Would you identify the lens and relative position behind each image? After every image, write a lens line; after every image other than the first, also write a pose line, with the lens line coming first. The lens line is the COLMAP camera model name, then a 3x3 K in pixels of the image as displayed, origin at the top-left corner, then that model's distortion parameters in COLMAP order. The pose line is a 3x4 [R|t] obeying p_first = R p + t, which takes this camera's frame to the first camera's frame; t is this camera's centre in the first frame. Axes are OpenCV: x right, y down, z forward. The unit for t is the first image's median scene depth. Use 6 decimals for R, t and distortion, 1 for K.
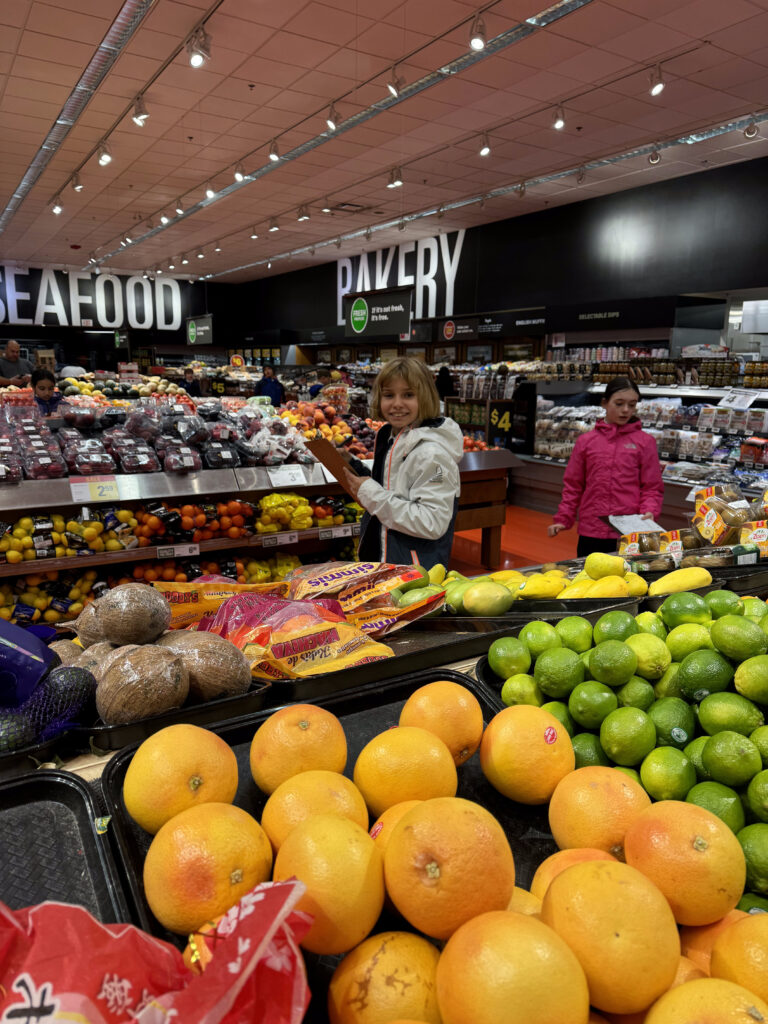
lens RADIAL K [[757.9, 0, 384.0], [0, 757.9, 512.0], [0, 0, 1]] dist [-0.065441, -0.002930]
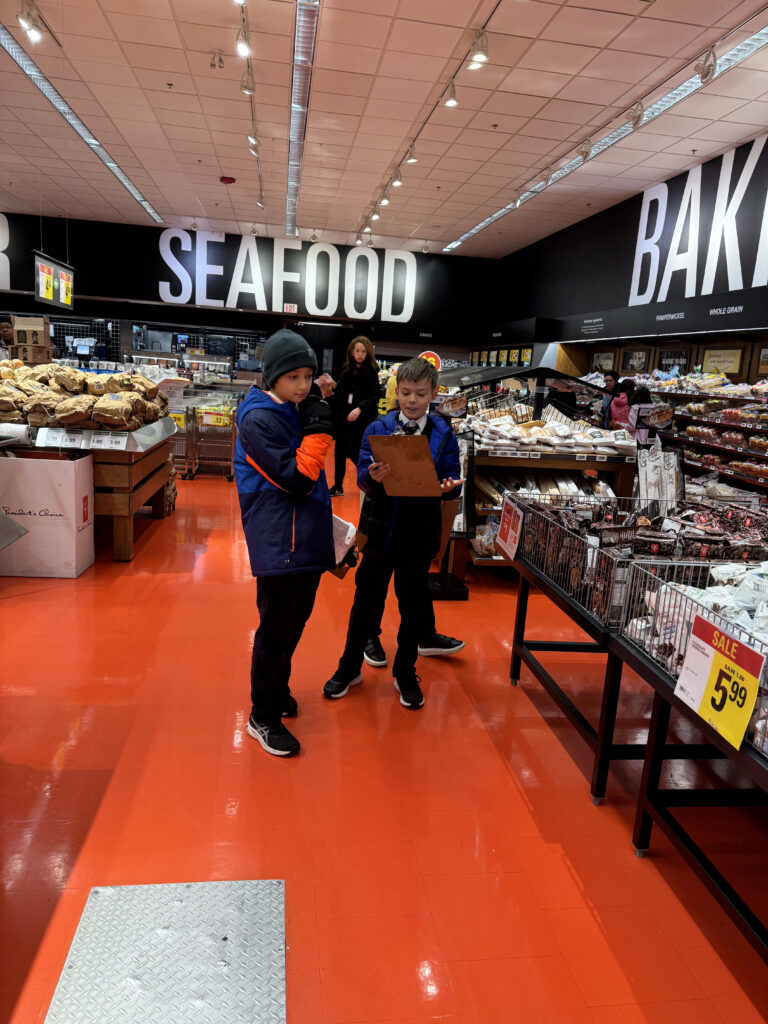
lens RADIAL K [[729.8, 0, 384.0], [0, 729.8, 512.0], [0, 0, 1]] dist [0.078362, -0.001771]
pose [[0.915060, 0.109465, -0.388178, 0.004148], [-0.114593, 0.993362, 0.009992, -0.069980], [0.386695, 0.035339, 0.921530, 0.378981]]
